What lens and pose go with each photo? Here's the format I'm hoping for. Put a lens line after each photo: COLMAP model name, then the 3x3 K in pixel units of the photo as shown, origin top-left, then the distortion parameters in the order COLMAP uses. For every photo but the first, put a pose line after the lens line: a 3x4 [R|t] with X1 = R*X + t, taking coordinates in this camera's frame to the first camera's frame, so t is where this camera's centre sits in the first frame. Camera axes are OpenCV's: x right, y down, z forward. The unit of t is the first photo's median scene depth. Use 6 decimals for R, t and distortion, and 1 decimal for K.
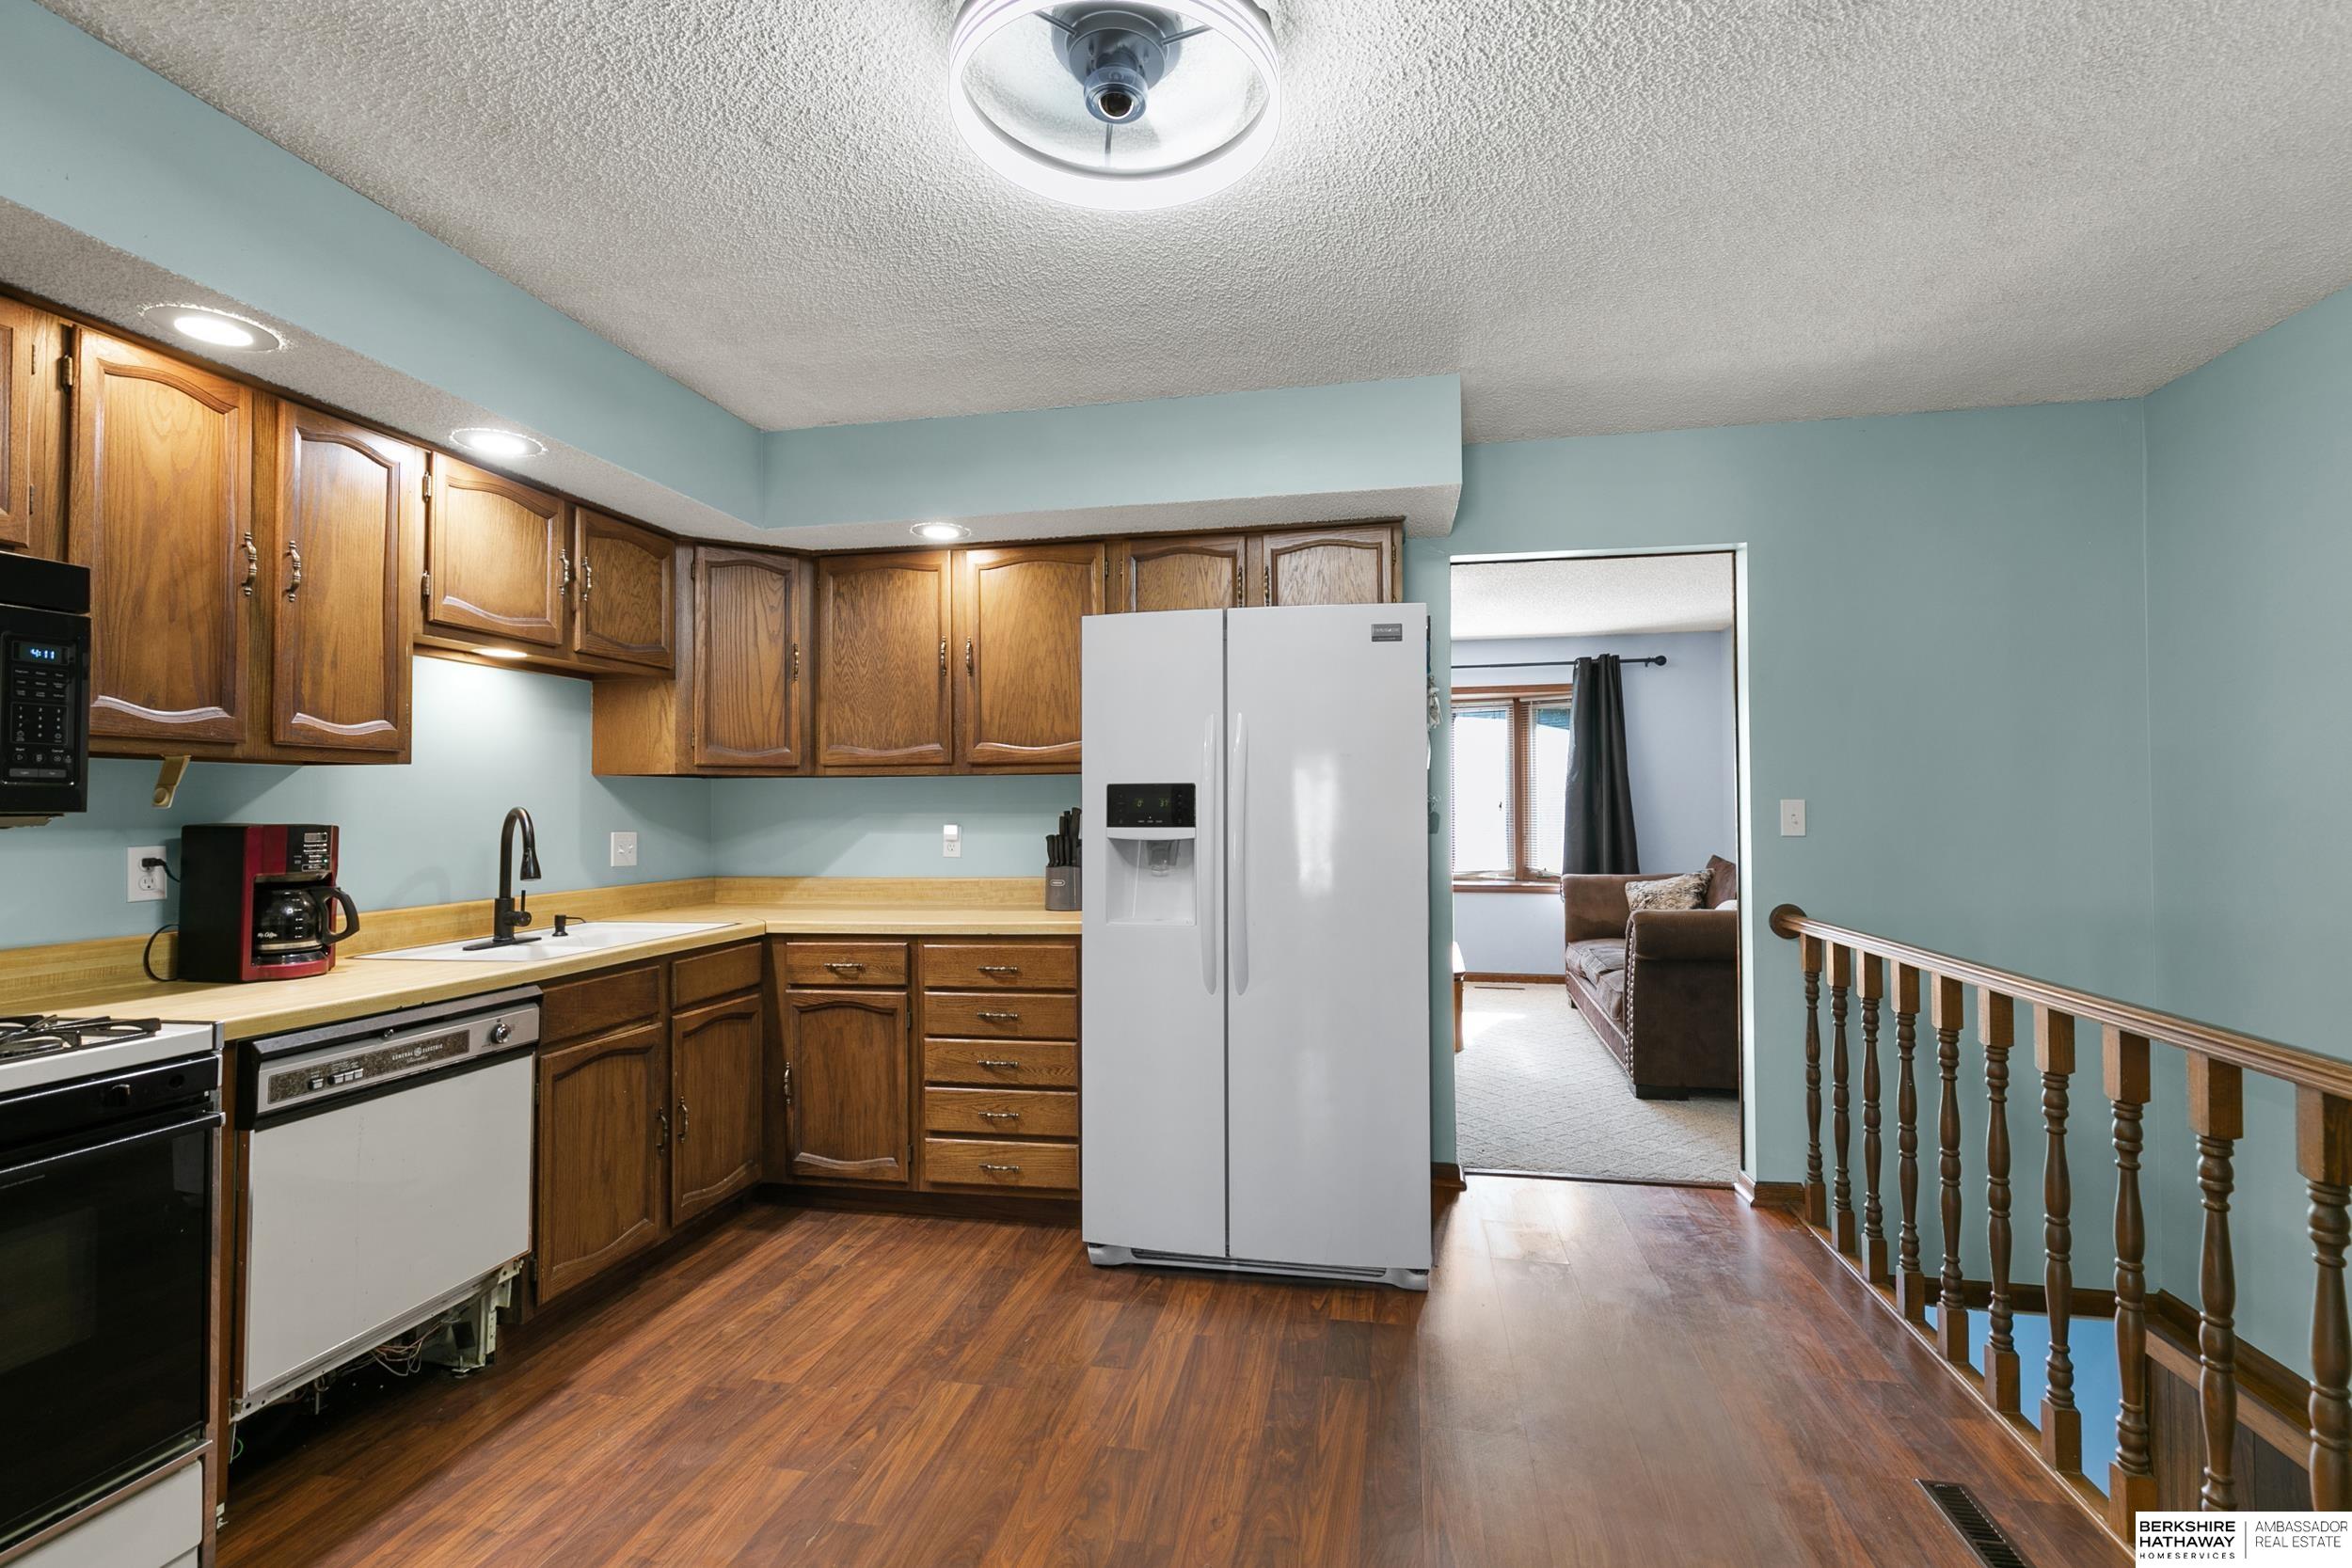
lens RADIAL K [[1055.6, 0, 1201.7], [0, 1055.6, 782.9], [0, 0, 1]] dist [0.011383, -0.002168]
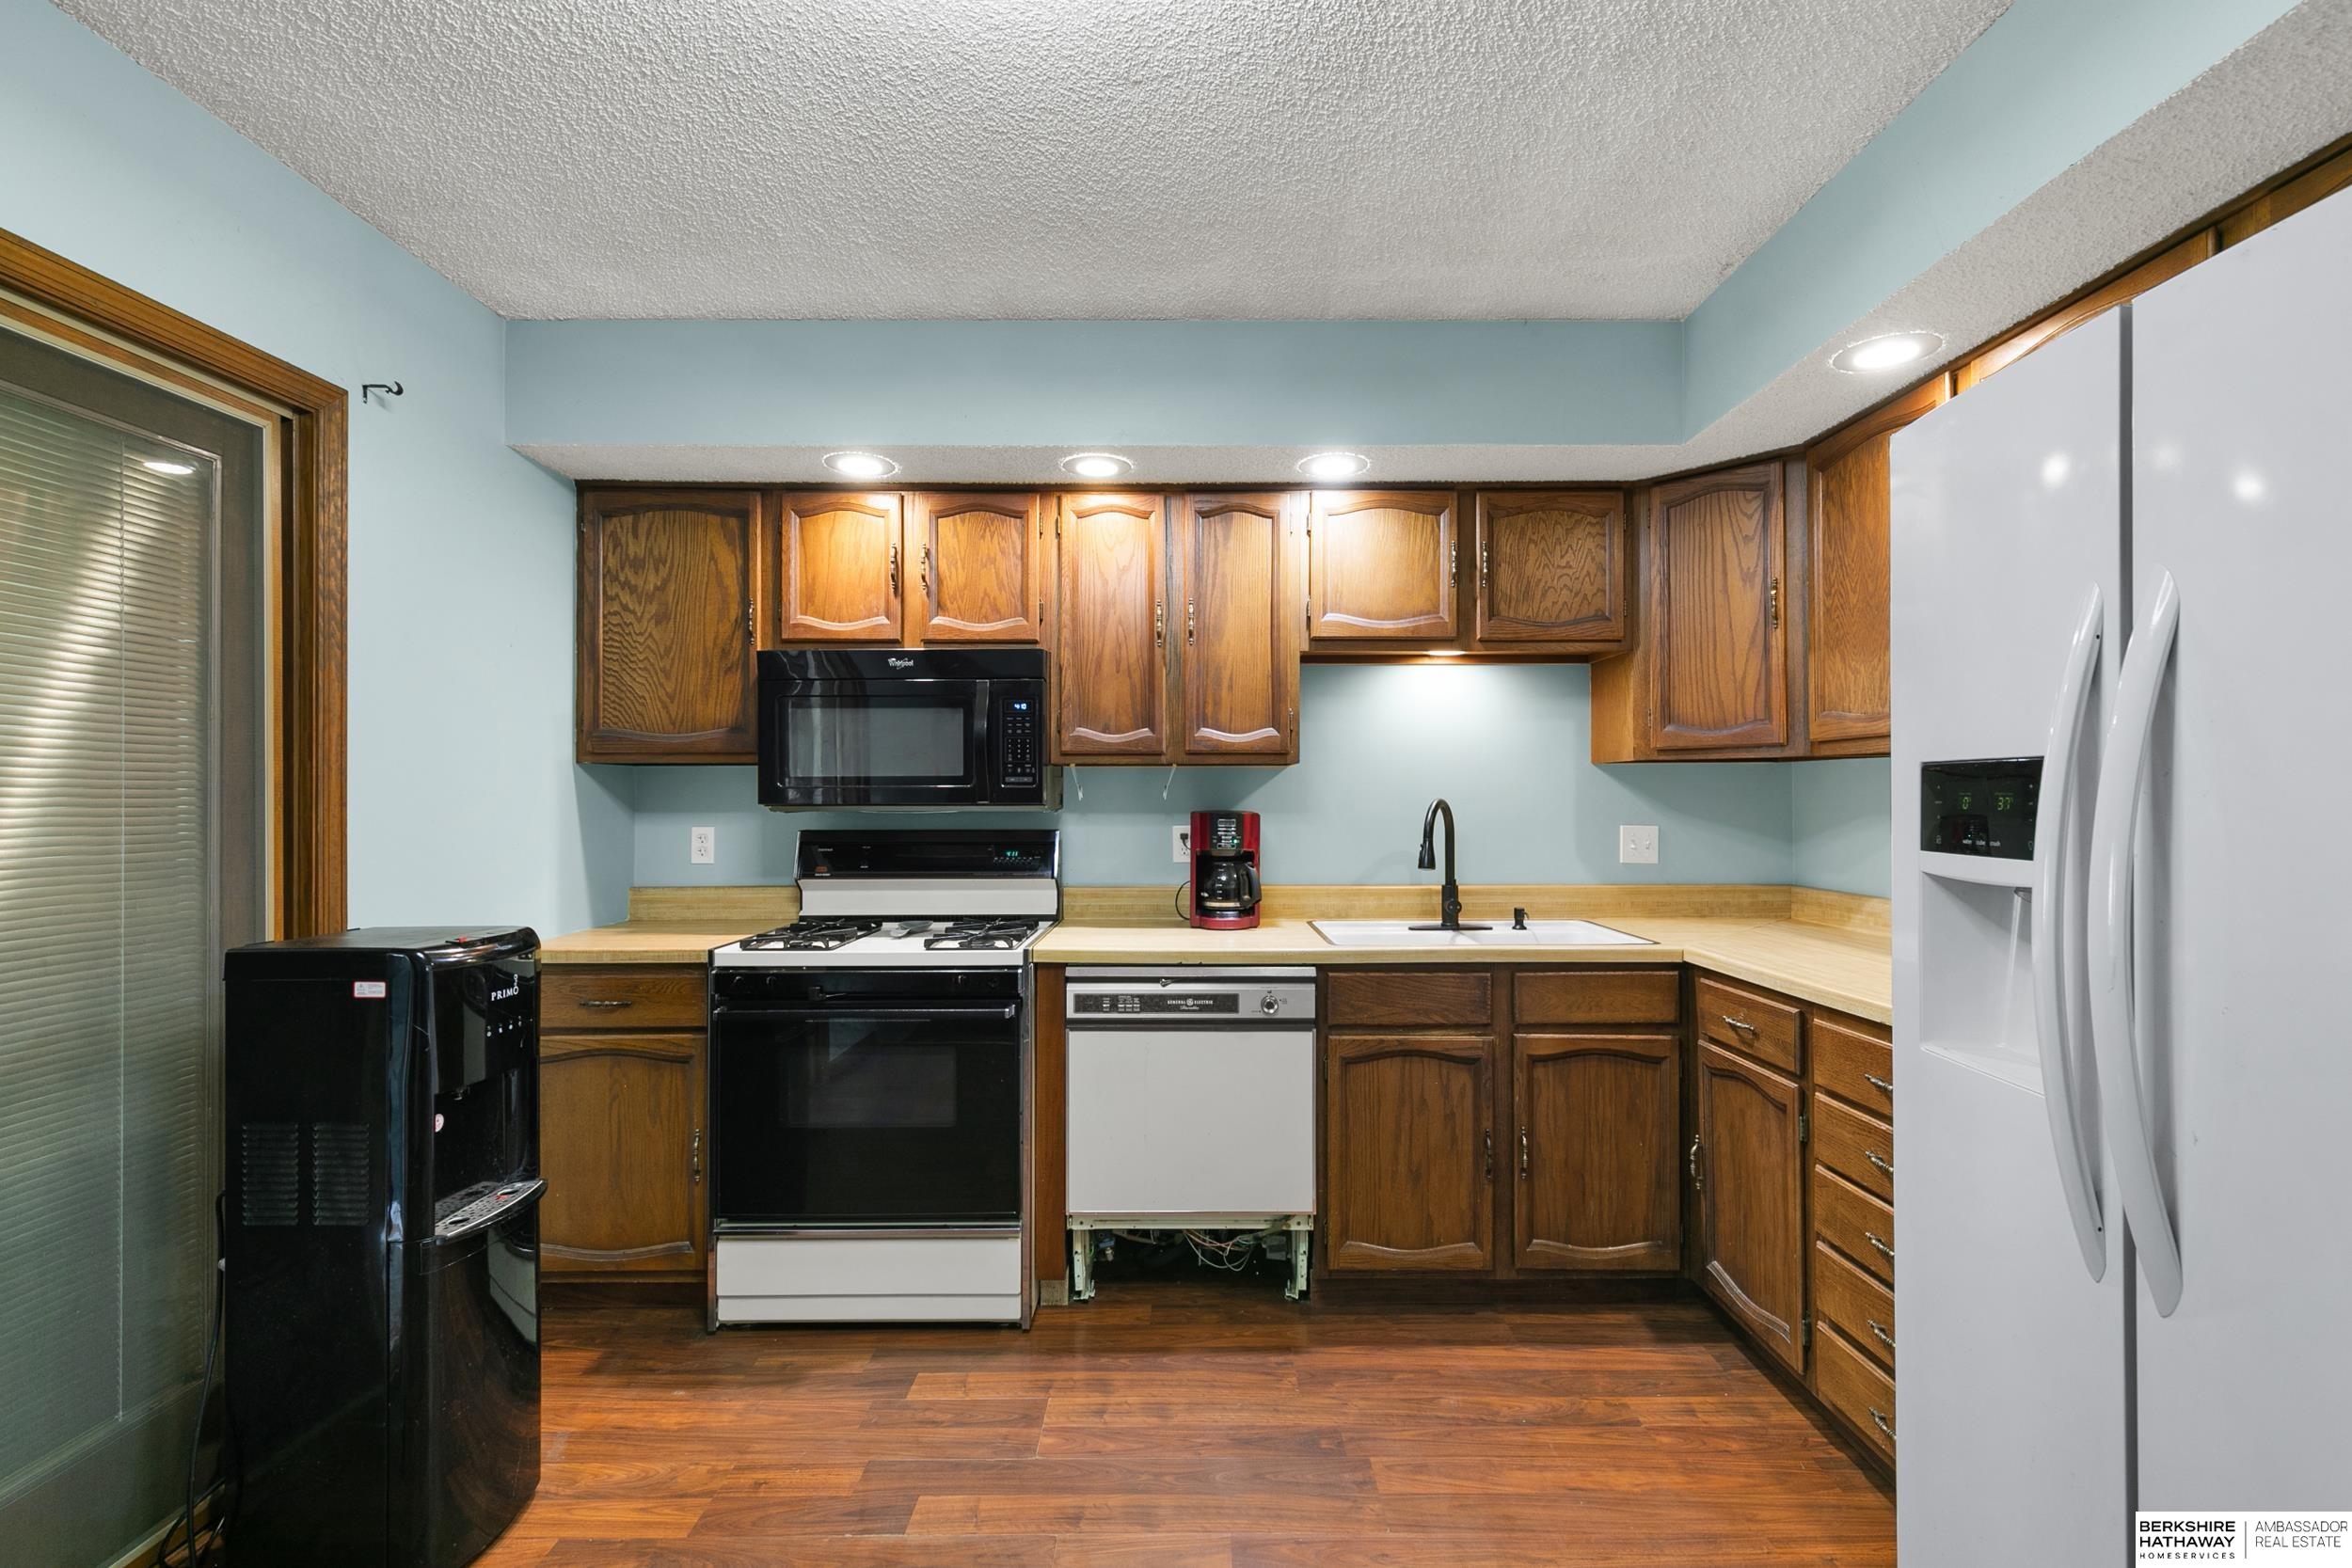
lens RADIAL K [[1055.6, 0, 1191.8], [0, 1055.6, 785.7], [0, 0, 1]] dist [0.011383, -0.002168]
pose [[0.191470, -0.004112, -0.981490, 0.365194], [0.023856, 0.999715, 0.000465, 0.004046], [0.981209, -0.023503, 0.191513, 0.629026]]
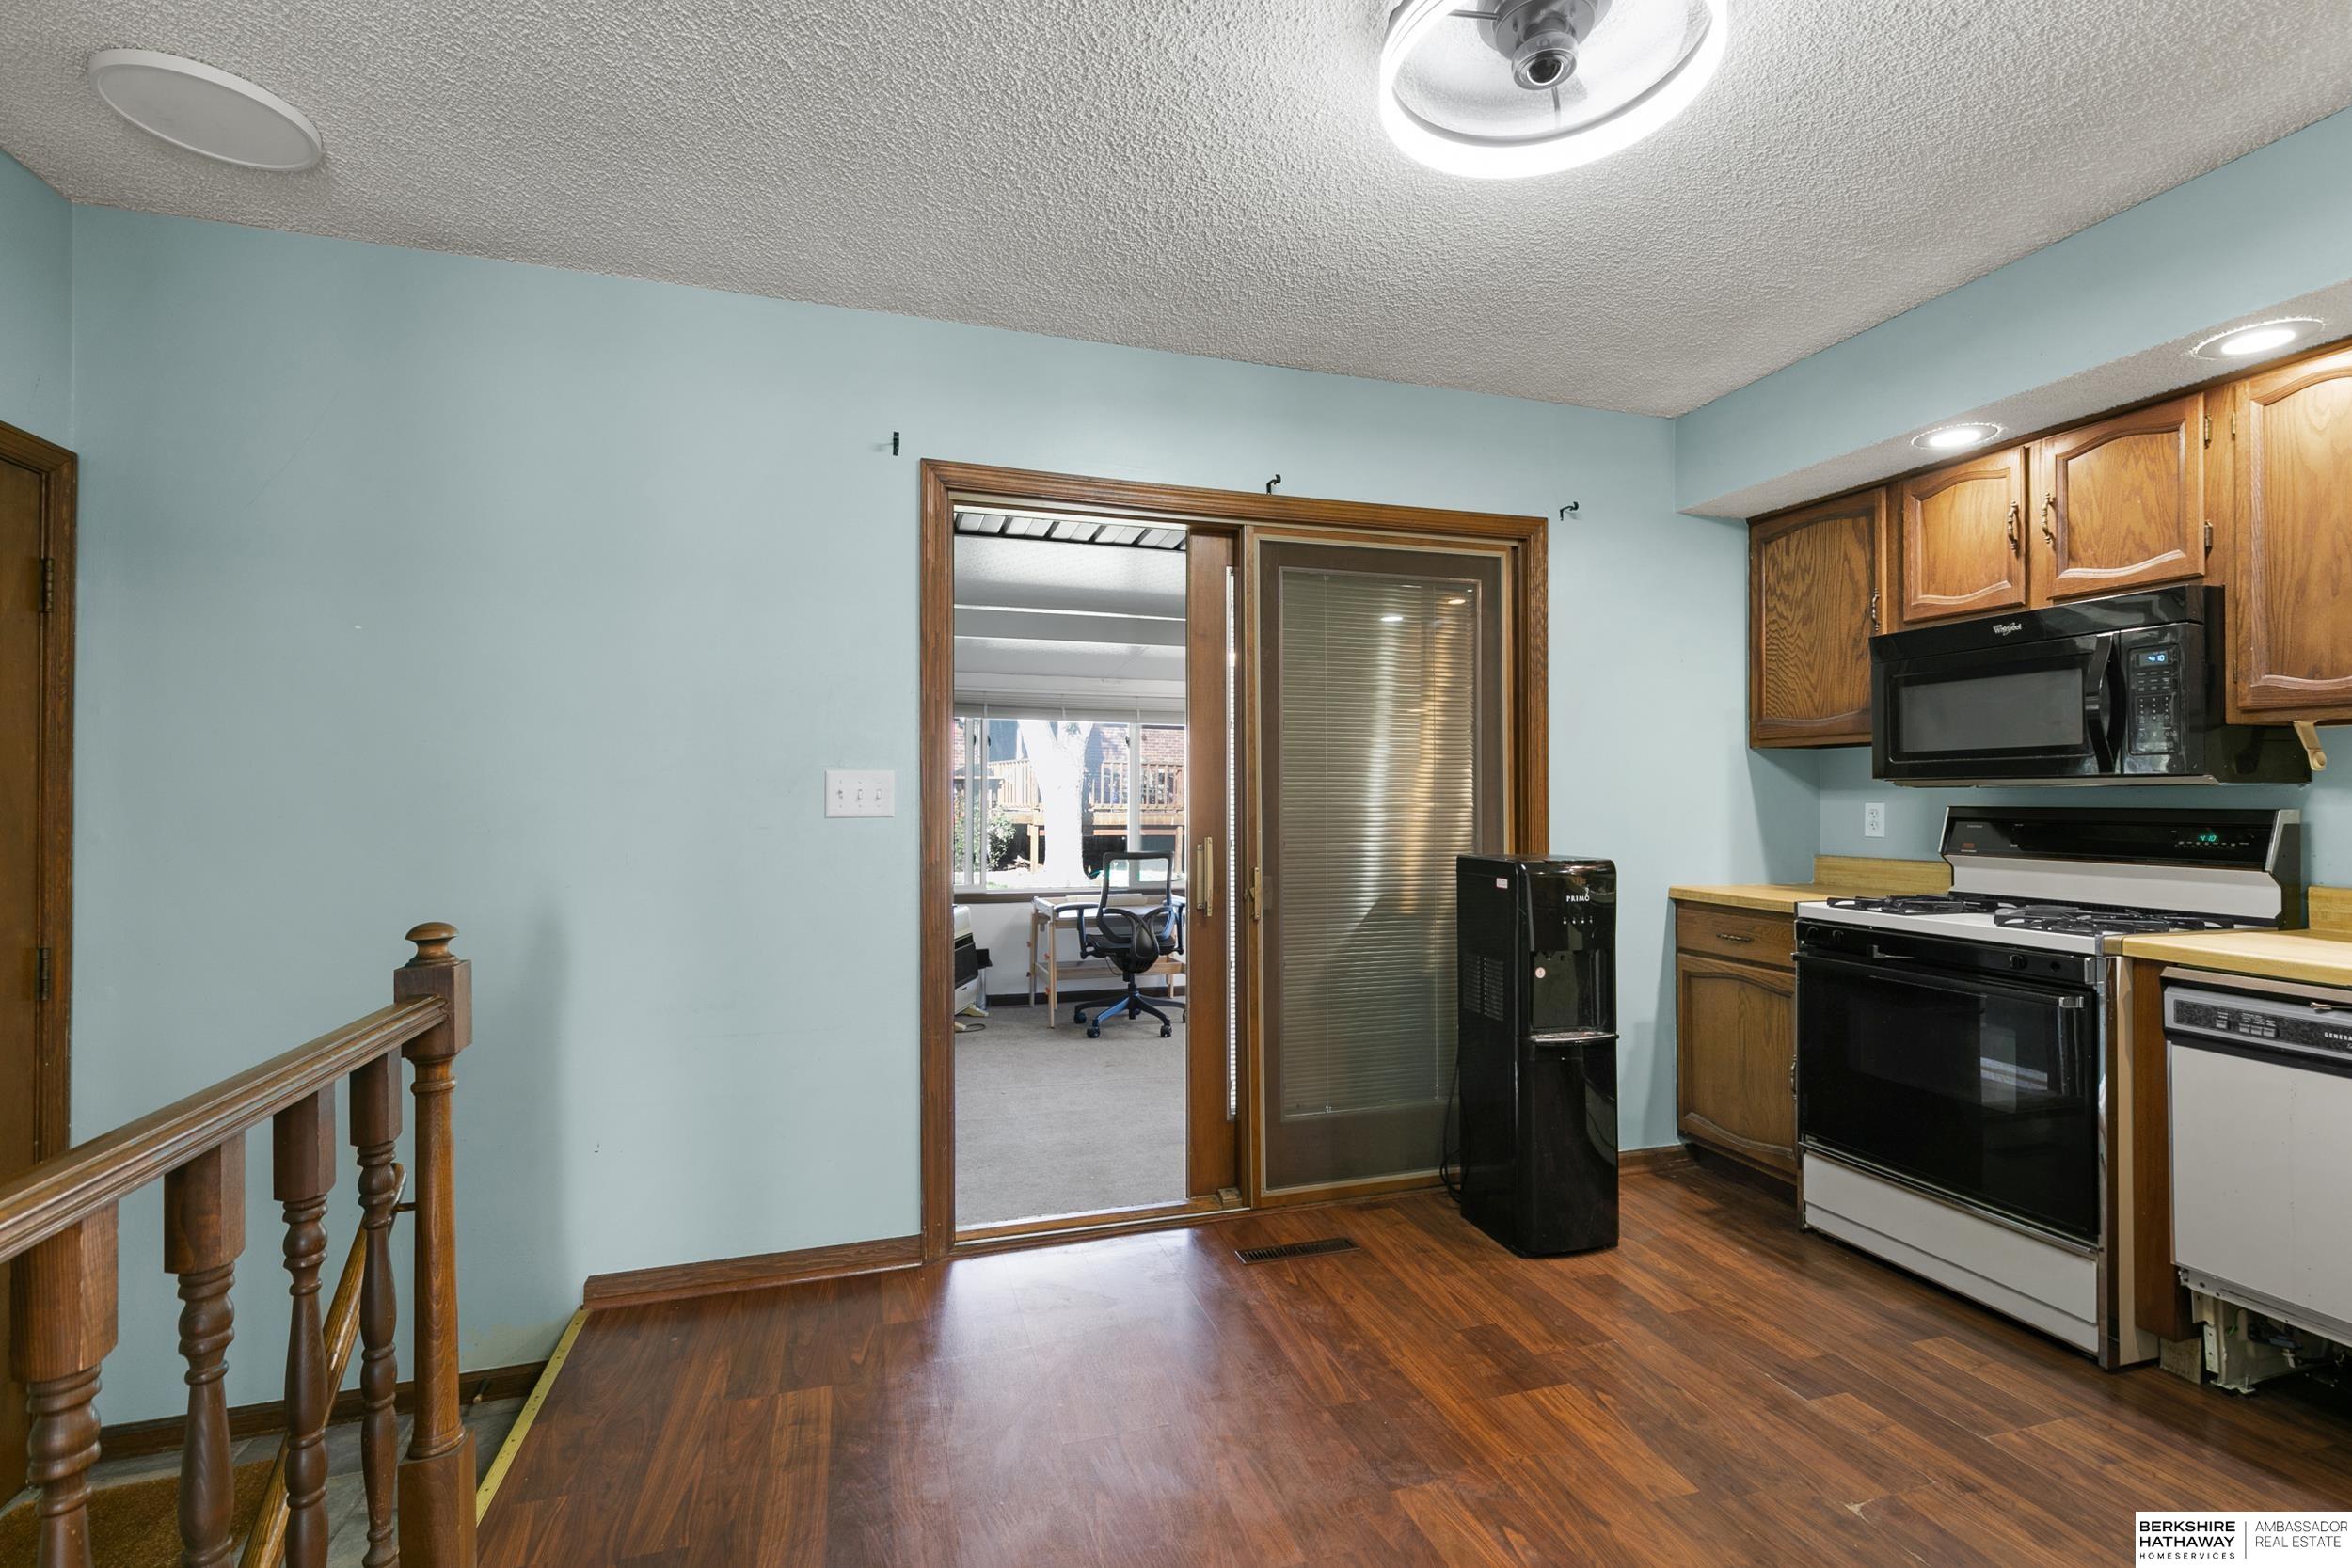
lens RADIAL K [[1055.6, 0, 1193.1], [0, 1055.6, 787.5], [0, 0, 1]] dist [0.011383, -0.002168]
pose [[-0.877152, 0.001704, -0.480209, 0.438646], [0.016056, 0.999539, -0.025780, 0.040307], [0.479944, -0.030323, -0.876775, 1.065776]]
